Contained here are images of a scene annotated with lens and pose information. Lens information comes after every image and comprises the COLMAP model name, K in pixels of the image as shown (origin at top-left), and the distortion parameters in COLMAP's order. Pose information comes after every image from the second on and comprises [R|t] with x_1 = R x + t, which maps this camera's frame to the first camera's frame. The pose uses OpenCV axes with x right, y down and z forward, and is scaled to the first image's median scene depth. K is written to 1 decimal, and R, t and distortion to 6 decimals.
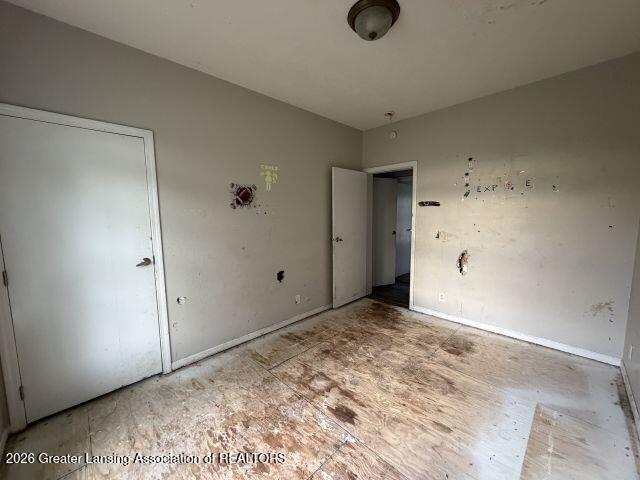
lens RADIAL K [[255.1, 0, 318.8], [0, 255.1, 240.1], [0, 0, 1]] dist [-0.002058, -0.000177]
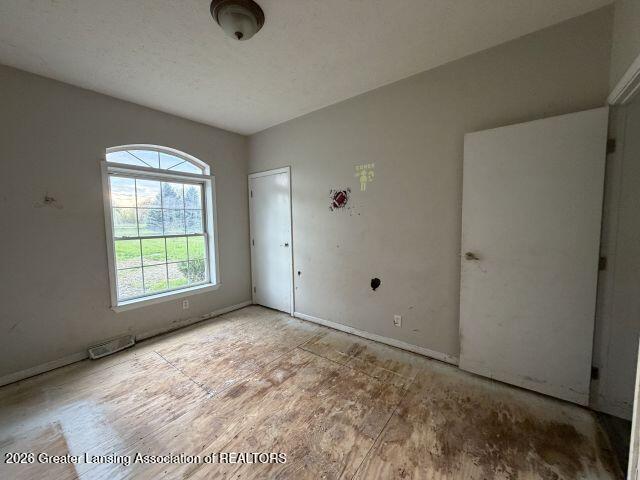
lens RADIAL K [[255.1, 0, 318.8], [0, 255.1, 240.1], [0, 0, 1]] dist [-0.002058, -0.000177]
pose [[0.124691, 0.086381, -0.988428, 0.802367], [-0.085303, 0.993448, 0.076059, -0.071839], [0.988522, 0.074832, 0.131242, 0.766207]]
